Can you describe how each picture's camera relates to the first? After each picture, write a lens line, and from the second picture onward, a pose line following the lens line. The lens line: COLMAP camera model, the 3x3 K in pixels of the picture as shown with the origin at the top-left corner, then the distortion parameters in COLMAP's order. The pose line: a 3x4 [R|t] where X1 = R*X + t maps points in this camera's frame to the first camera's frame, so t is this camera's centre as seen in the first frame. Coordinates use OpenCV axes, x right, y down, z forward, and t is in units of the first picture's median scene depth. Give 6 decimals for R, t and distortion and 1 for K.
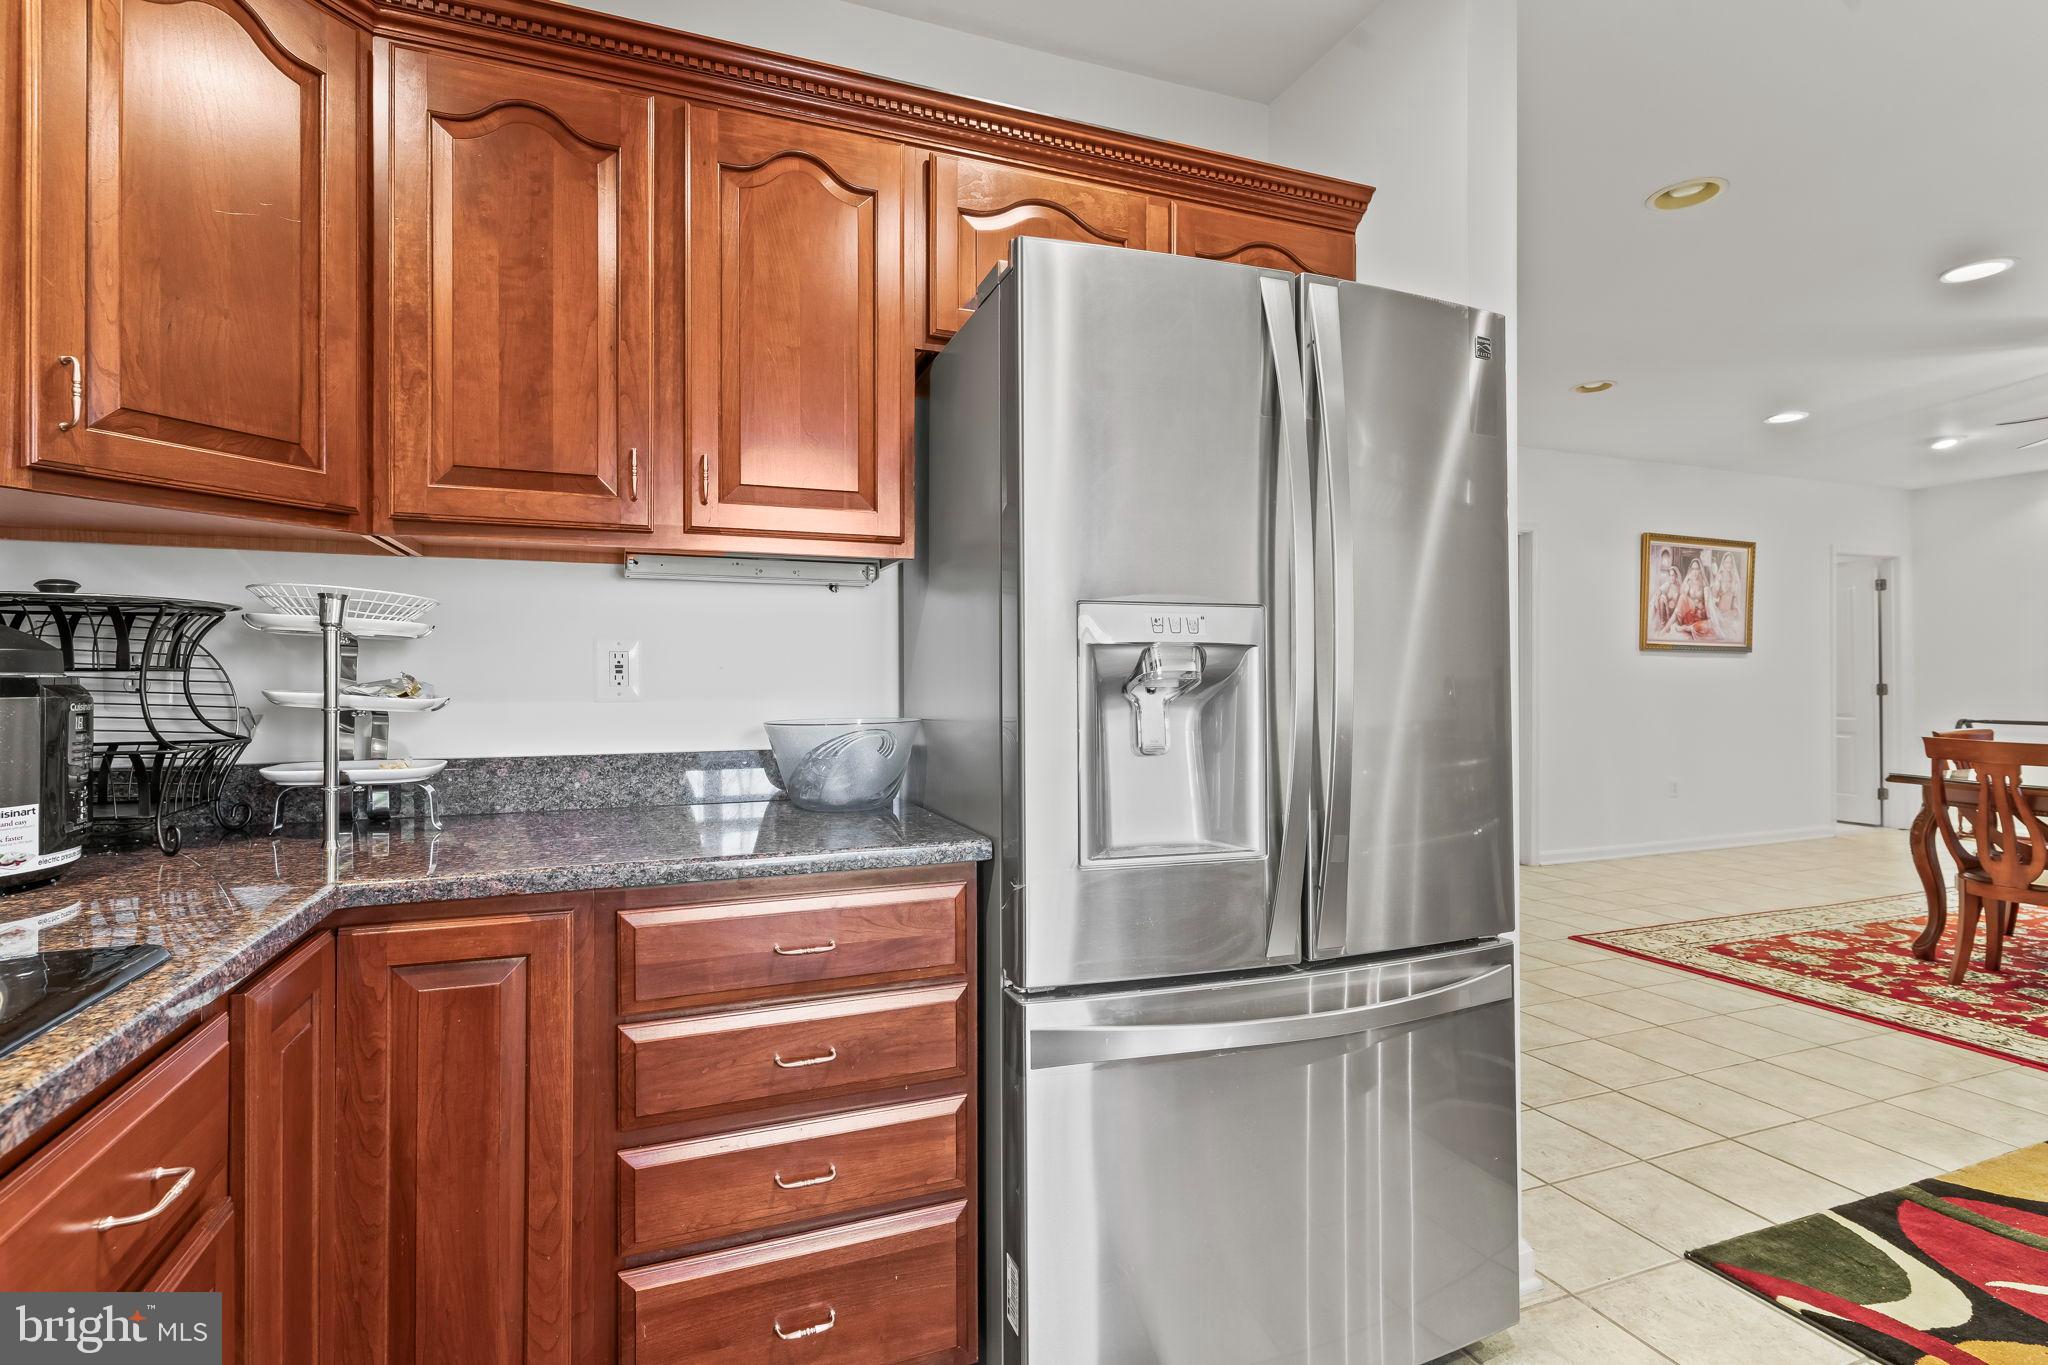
lens RADIAL K [[989.5, 0, 1016.7], [0, 989.5, 674.3], [0, 0, 1]] dist [0.000910, -0.001785]
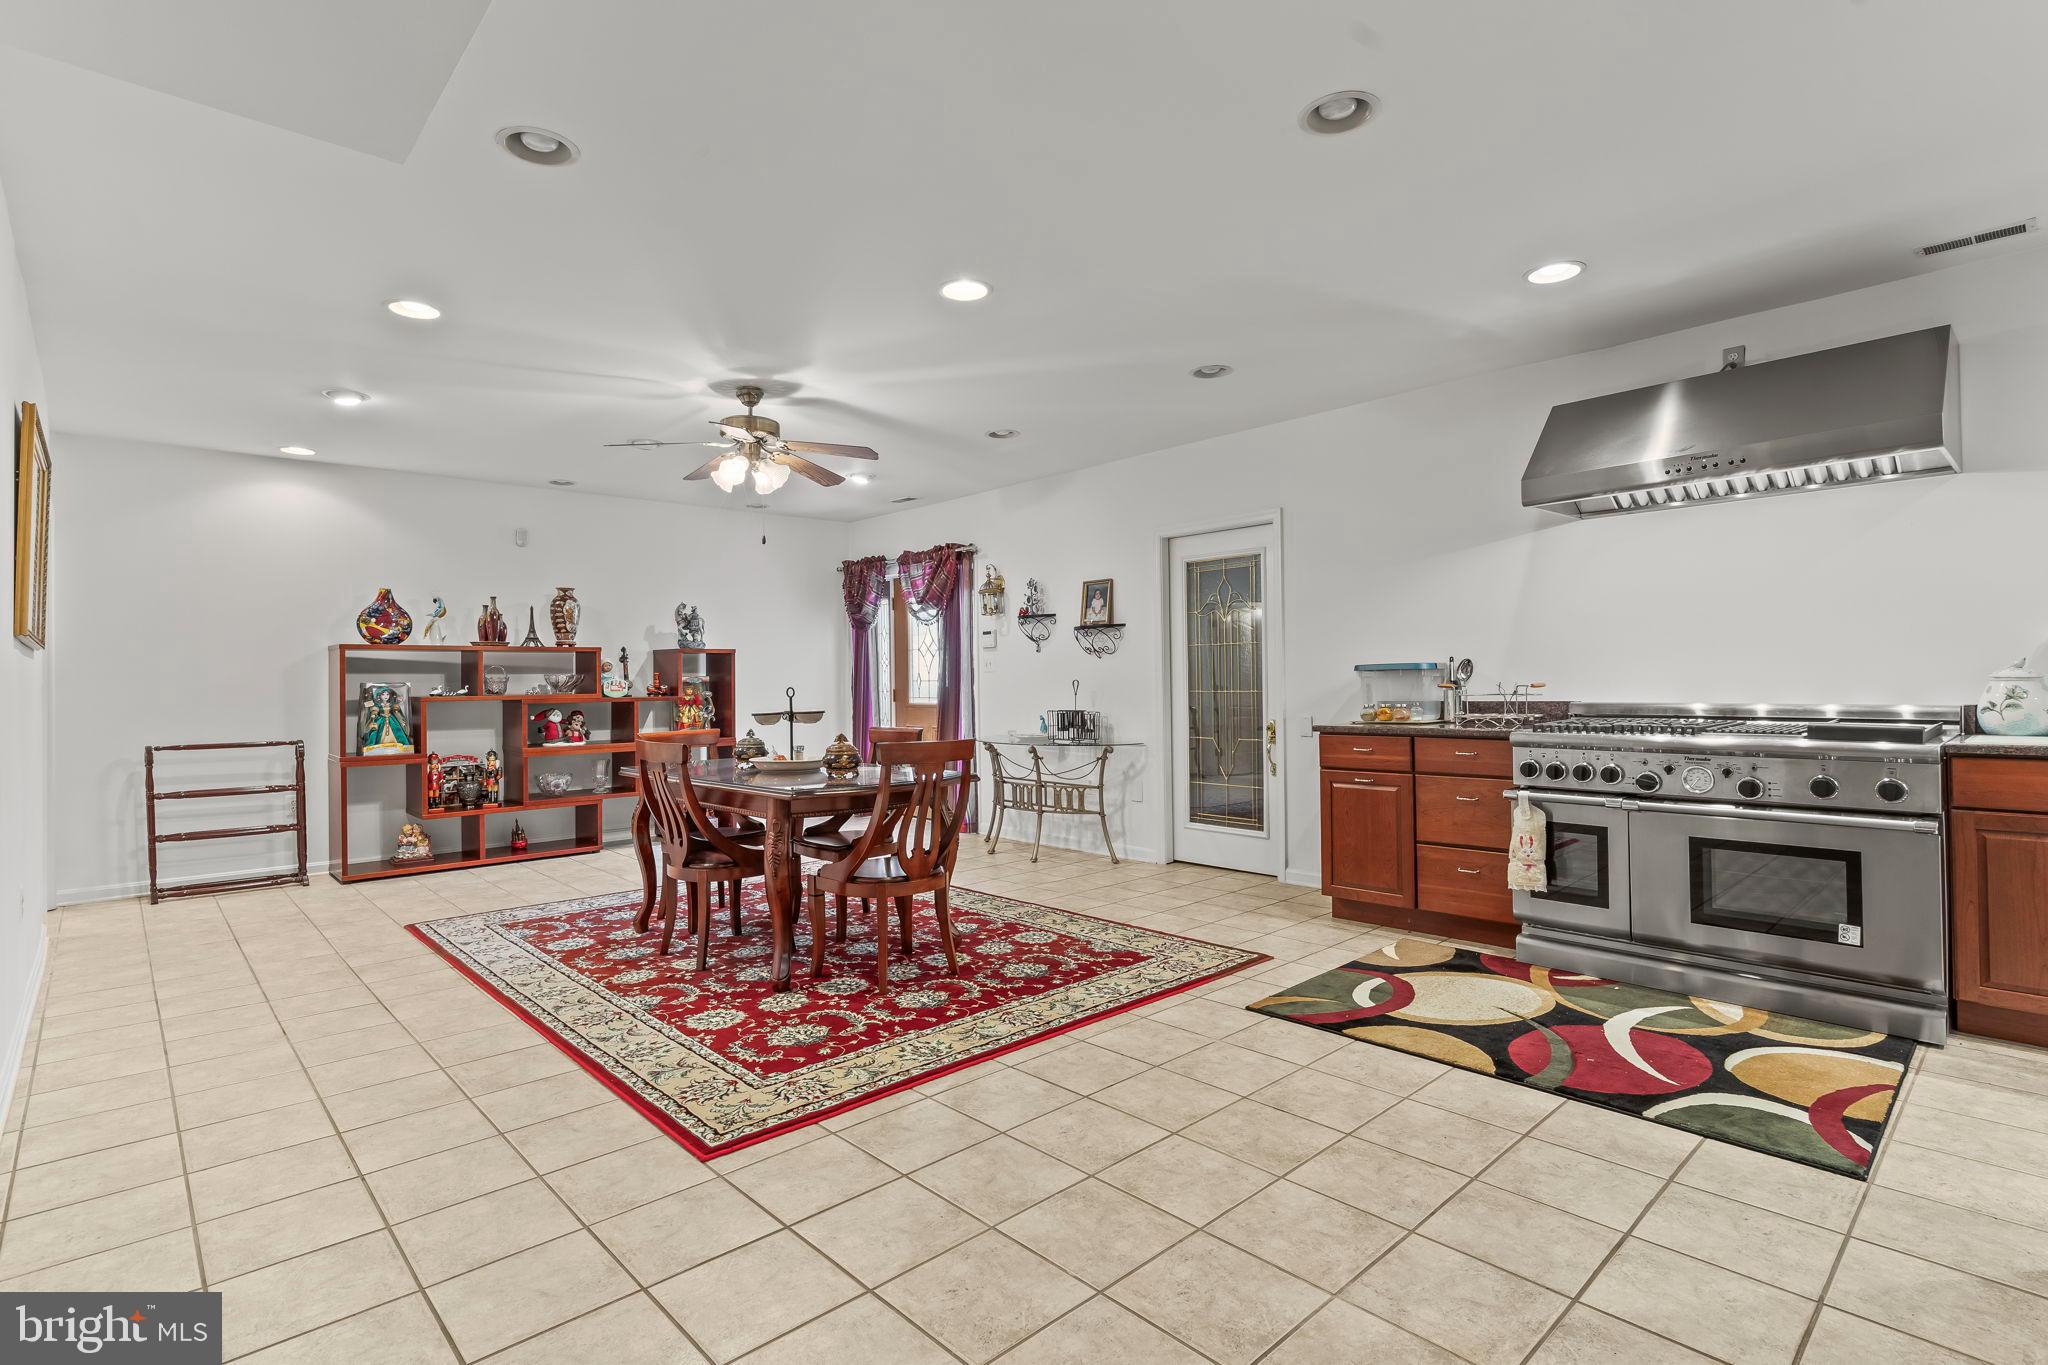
lens RADIAL K [[989.5, 0, 1009.0], [0, 989.5, 668.1], [0, 0, 1]] dist [0.000910, -0.001785]
pose [[-0.368573, 0.021080, 0.929360, -0.018910], [0.006743, 0.999777, -0.020003, 0.013599], [-0.929574, -0.001106, -0.368633, 1.545281]]
